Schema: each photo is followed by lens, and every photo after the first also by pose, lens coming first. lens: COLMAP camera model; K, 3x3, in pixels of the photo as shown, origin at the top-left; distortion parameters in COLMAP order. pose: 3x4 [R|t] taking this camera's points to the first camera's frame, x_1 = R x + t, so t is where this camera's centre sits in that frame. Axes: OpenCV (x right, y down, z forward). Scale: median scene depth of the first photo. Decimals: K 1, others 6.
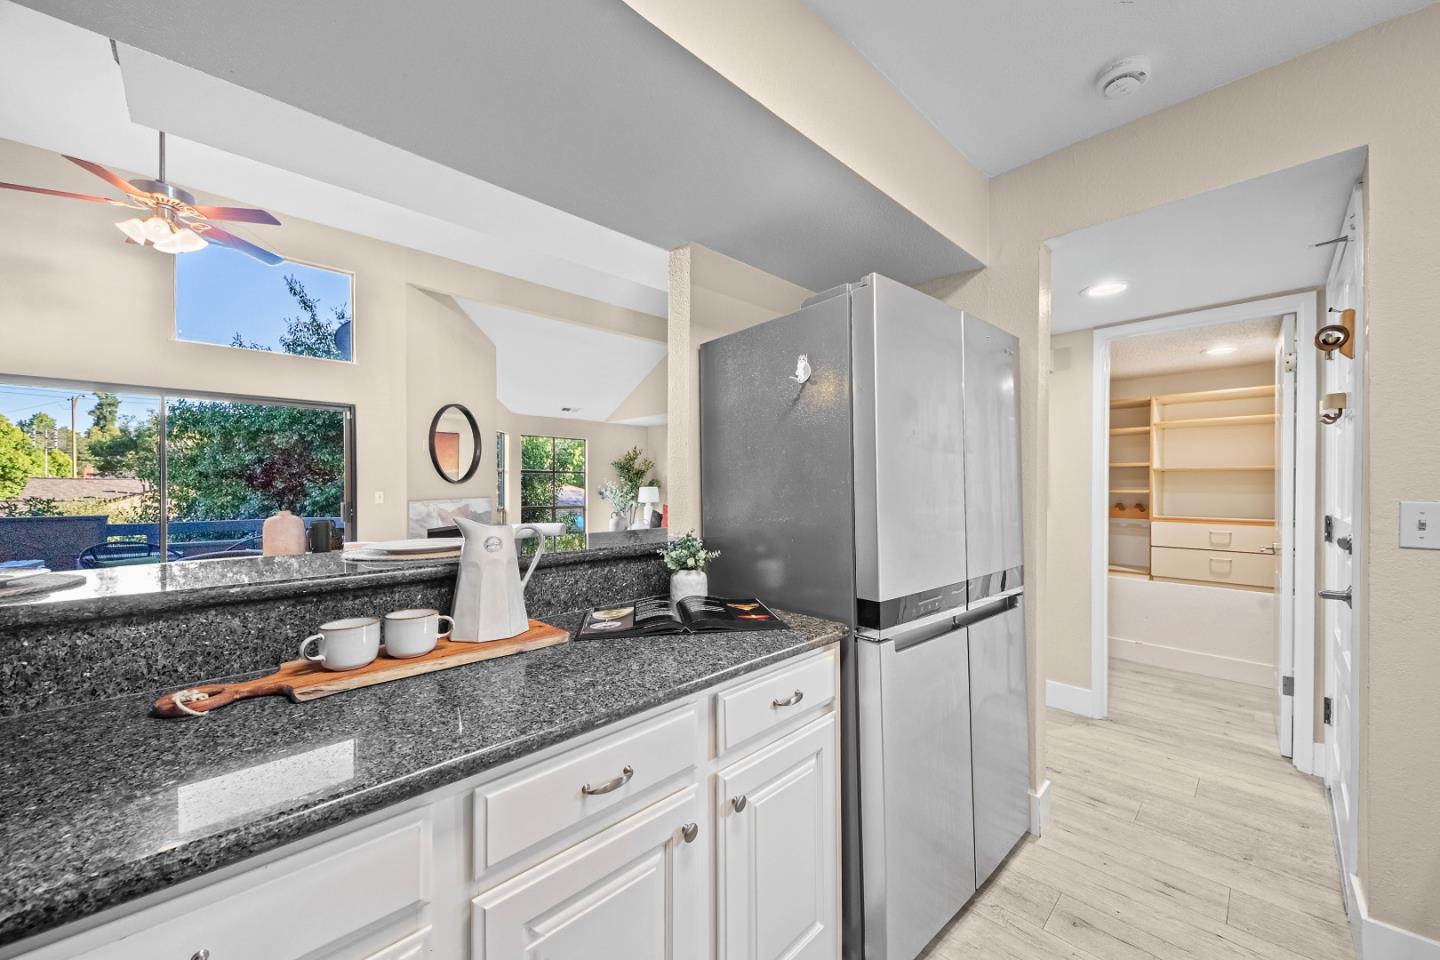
lens RADIAL K [[534.1, 0, 733.6], [0, 534.1, 482.7], [0, 0, 1]] dist [-0.001311, -0.000356]
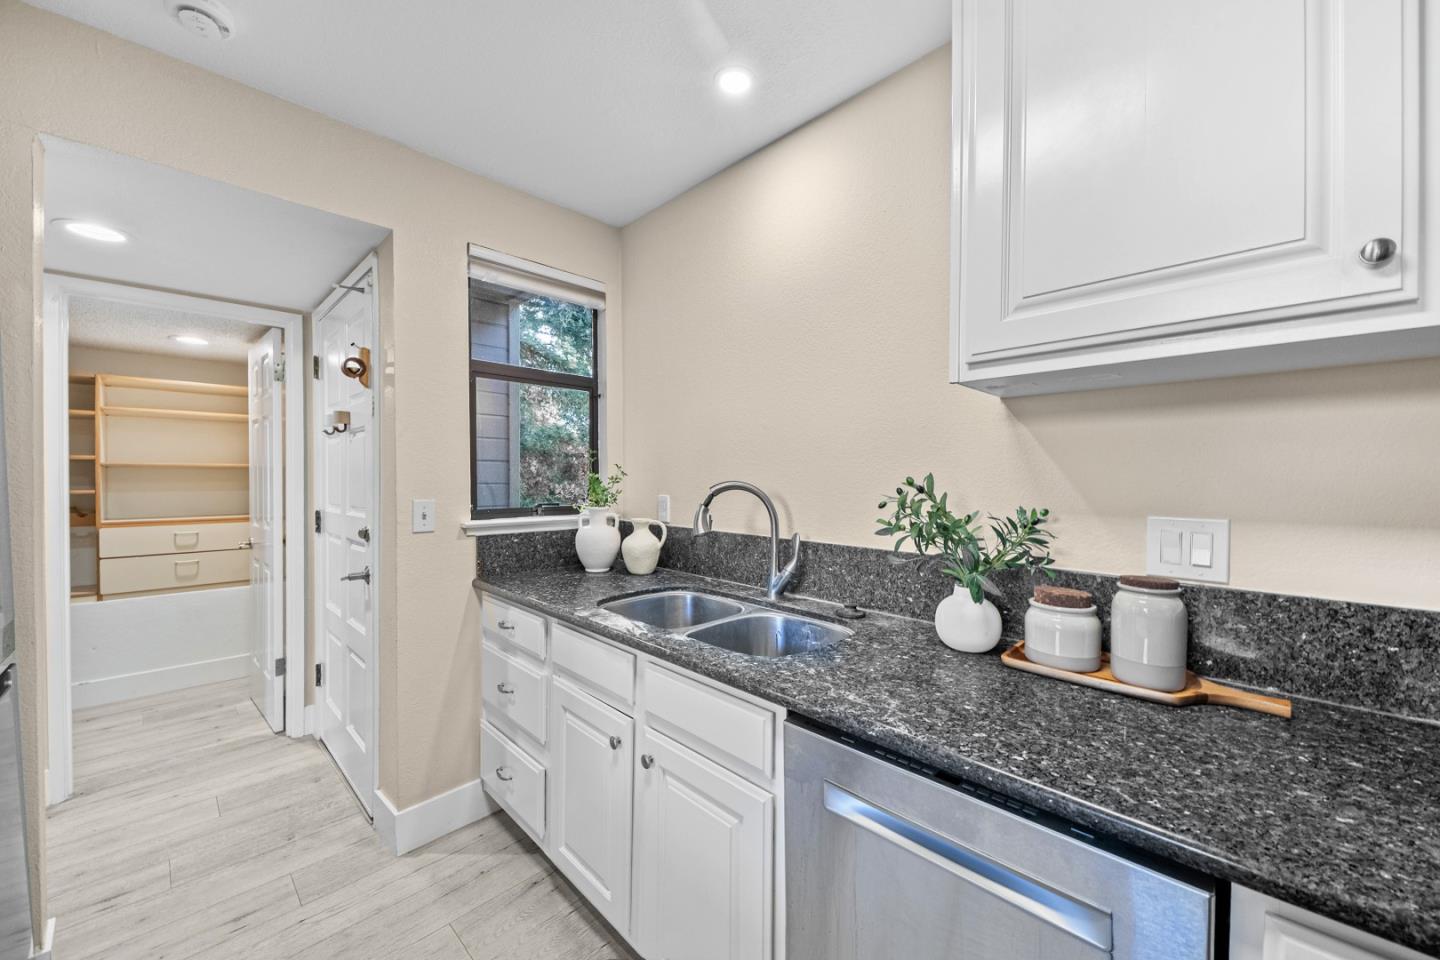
lens RADIAL K [[534.1, 0, 733.6], [0, 534.1, 482.7], [0, 0, 1]] dist [-0.001311, -0.000356]
pose [[-0.013417, -0.008641, 0.999873, -0.064212], [-0.002274, 0.999960, 0.008611, -0.009856], [-0.999907, -0.002159, -0.013437, 0.076055]]
